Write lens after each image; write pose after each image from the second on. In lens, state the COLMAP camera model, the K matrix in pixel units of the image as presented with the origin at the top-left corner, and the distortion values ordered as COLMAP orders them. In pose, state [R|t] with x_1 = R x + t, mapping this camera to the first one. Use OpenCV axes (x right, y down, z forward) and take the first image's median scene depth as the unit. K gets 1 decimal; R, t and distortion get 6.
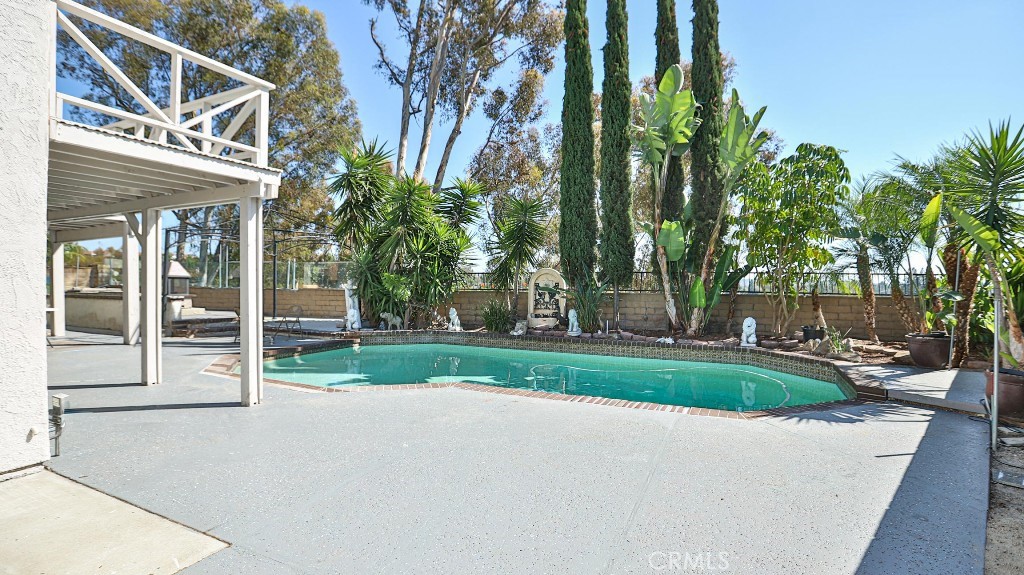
lens RADIAL K [[496.3, 0, 504.3], [0, 496.3, 279.5], [0, 0, 1]] dist [-0.029607, 0.000284]
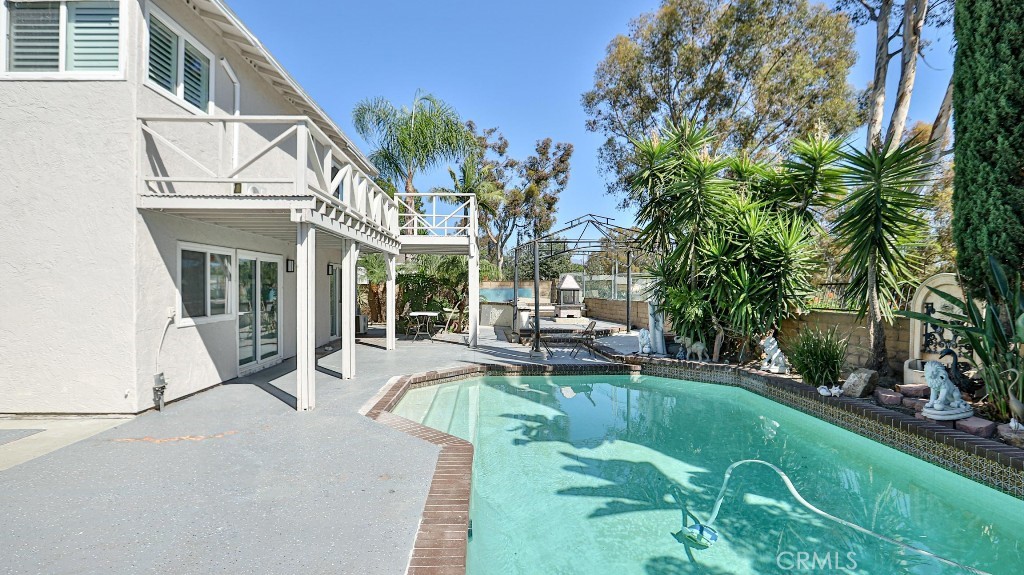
lens RADIAL K [[496.3, 0, 504.3], [0, 496.3, 279.5], [0, 0, 1]] dist [-0.029607, 0.000284]
pose [[0.492109, -0.017958, -0.870348, 0.290846], [0.002371, 0.999811, -0.019288, -0.006866], [0.870530, 0.007428, 0.492059, 0.381265]]
